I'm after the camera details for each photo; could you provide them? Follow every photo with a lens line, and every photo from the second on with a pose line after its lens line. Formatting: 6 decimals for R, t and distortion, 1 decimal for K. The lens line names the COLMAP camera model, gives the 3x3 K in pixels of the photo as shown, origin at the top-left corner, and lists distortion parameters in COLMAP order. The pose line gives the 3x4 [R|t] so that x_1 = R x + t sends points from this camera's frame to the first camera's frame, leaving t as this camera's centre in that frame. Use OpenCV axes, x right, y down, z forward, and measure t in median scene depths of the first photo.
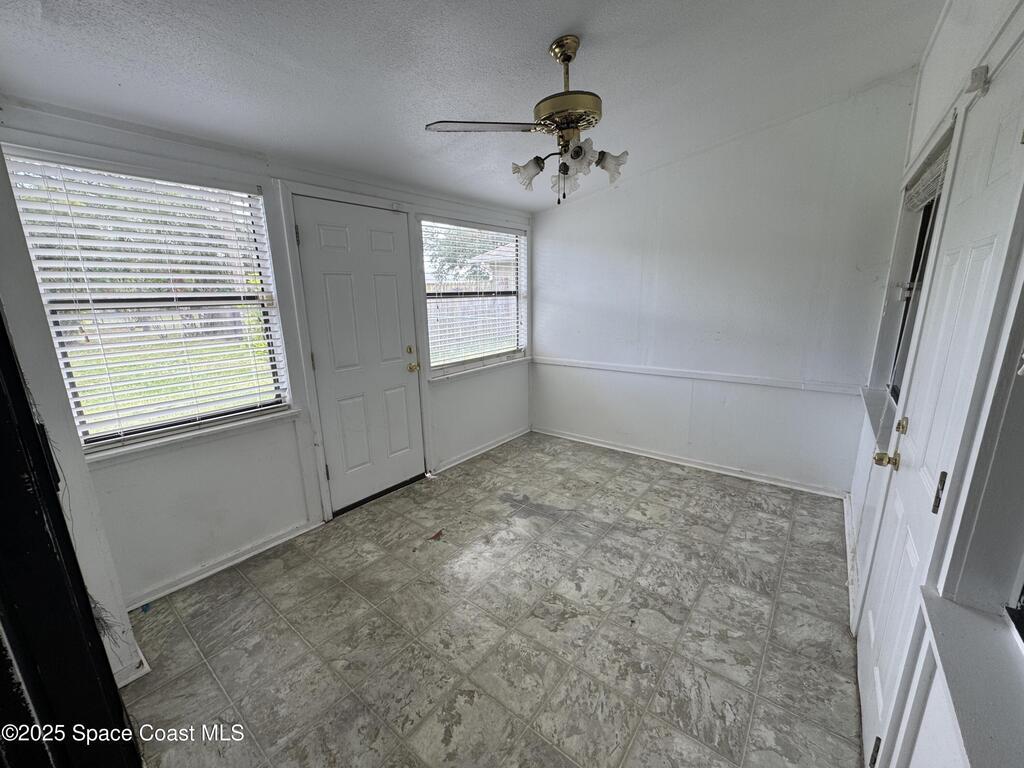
lens RADIAL K [[408.0, 0, 513.6], [0, 408.0, 387.0], [0, 0, 1]] dist [0.002589, 0.000120]
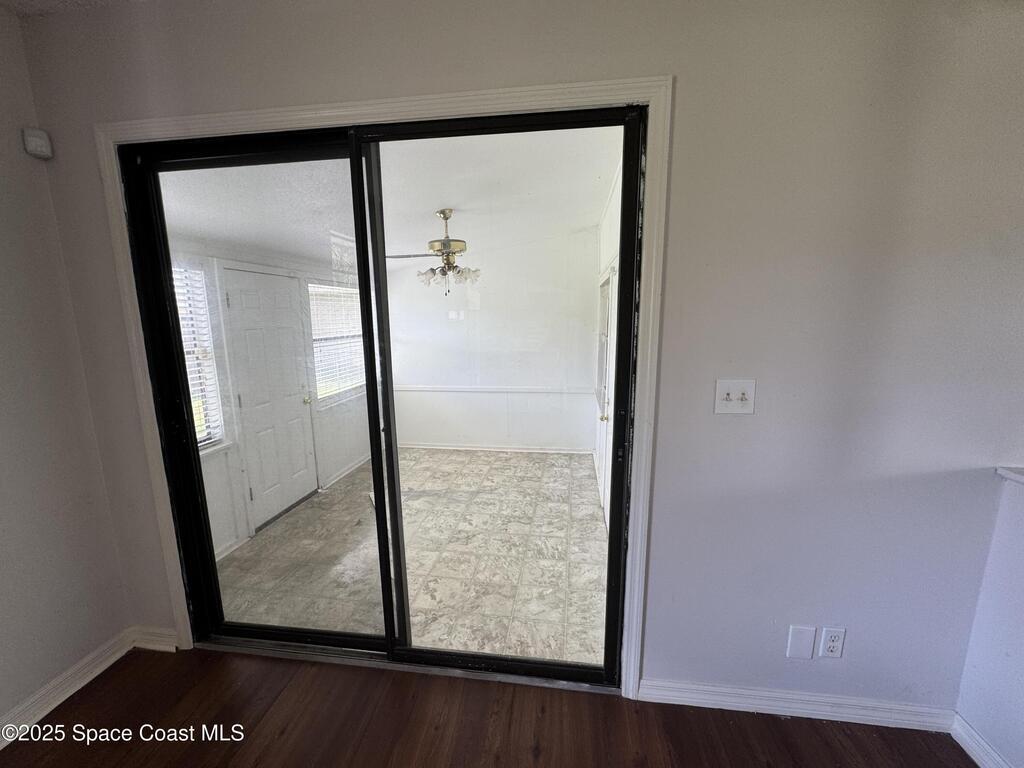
lens RADIAL K [[408.0, 0, 513.6], [0, 408.0, 387.0], [0, 0, 1]] dist [0.002589, 0.000120]
pose [[0.872296, -0.074141, 0.483324, -0.366252], [0.103158, 0.994094, -0.033685, 0.020019], [-0.477973, 0.079242, 0.874793, -0.454309]]
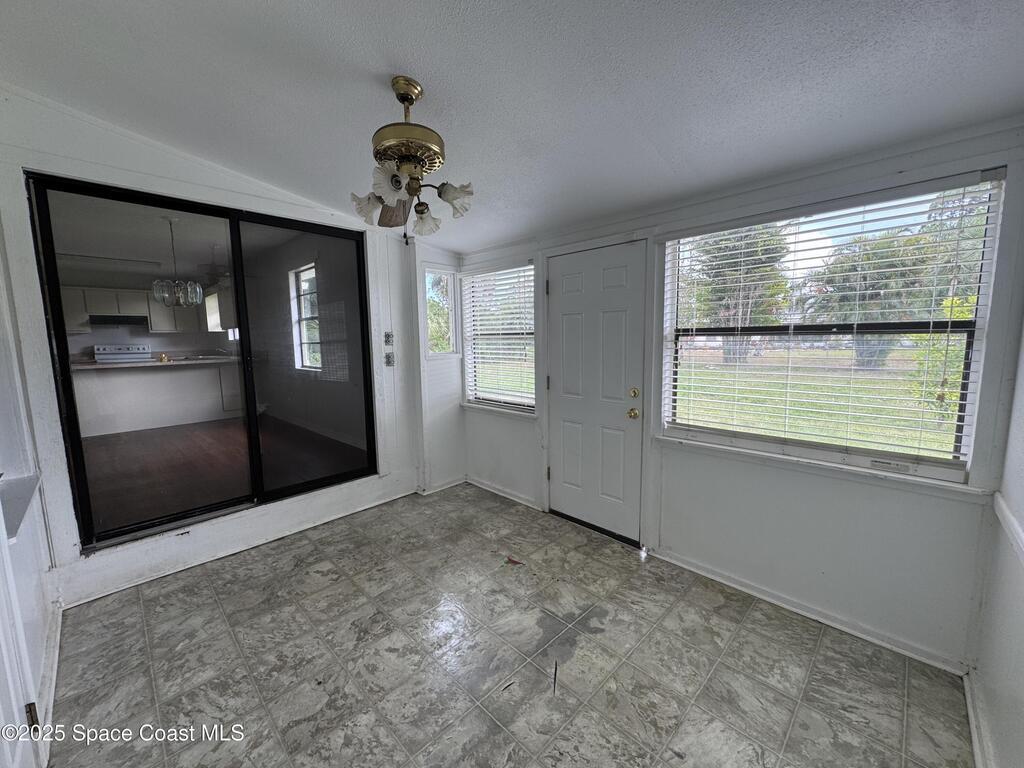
lens RADIAL K [[417.4, 0, 510.3], [0, 417.4, 373.4], [0, 0, 1]] dist [0.000185, -0.000585]
pose [[-0.135149, 0.103668, -0.985387, 0.822655], [-0.207255, 0.969554, 0.130428, -0.237395], [0.968907, 0.221853, -0.109549, 1.031648]]
